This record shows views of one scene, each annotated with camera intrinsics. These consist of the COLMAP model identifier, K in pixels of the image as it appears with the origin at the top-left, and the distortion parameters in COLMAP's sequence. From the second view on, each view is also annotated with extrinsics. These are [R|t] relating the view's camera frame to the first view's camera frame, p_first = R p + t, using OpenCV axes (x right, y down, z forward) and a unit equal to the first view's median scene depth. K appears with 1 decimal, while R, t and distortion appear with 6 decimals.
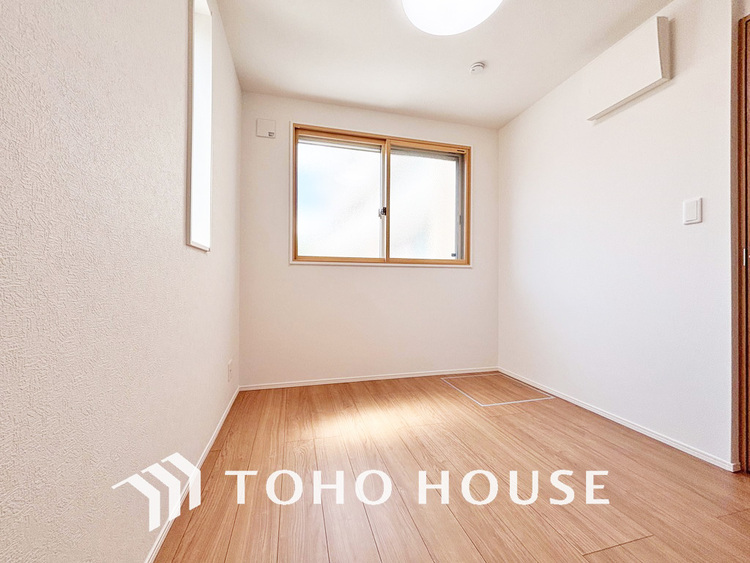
lens RADIAL K [[301.5, 0, 372.7], [0, 301.5, 279.5], [0, 0, 1]] dist [-0.001461, 0.000199]
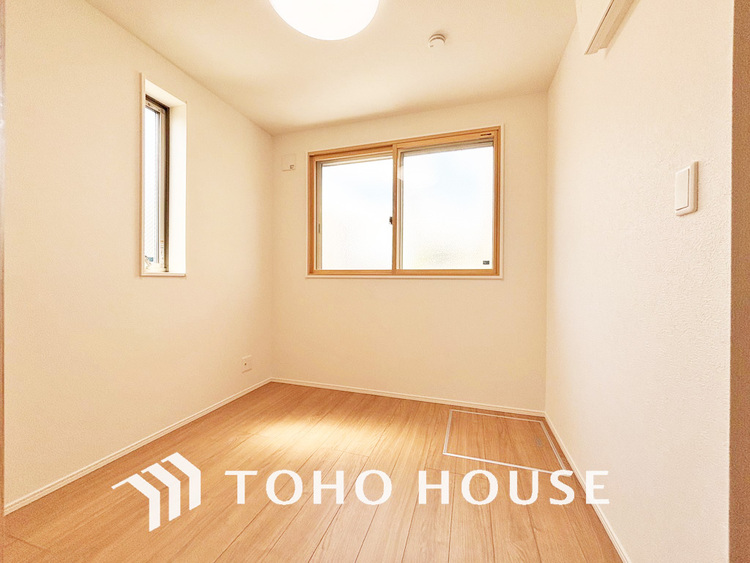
lens RADIAL K [[301.5, 0, 371.4], [0, 301.5, 280.5], [0, 0, 1]] dist [-0.001461, 0.000199]
pose [[0.843860, 0.001929, -0.536560, 0.540268], [0.002141, 0.999973, 0.006962, -0.048336], [0.536559, -0.007024, 0.843833, 0.175818]]
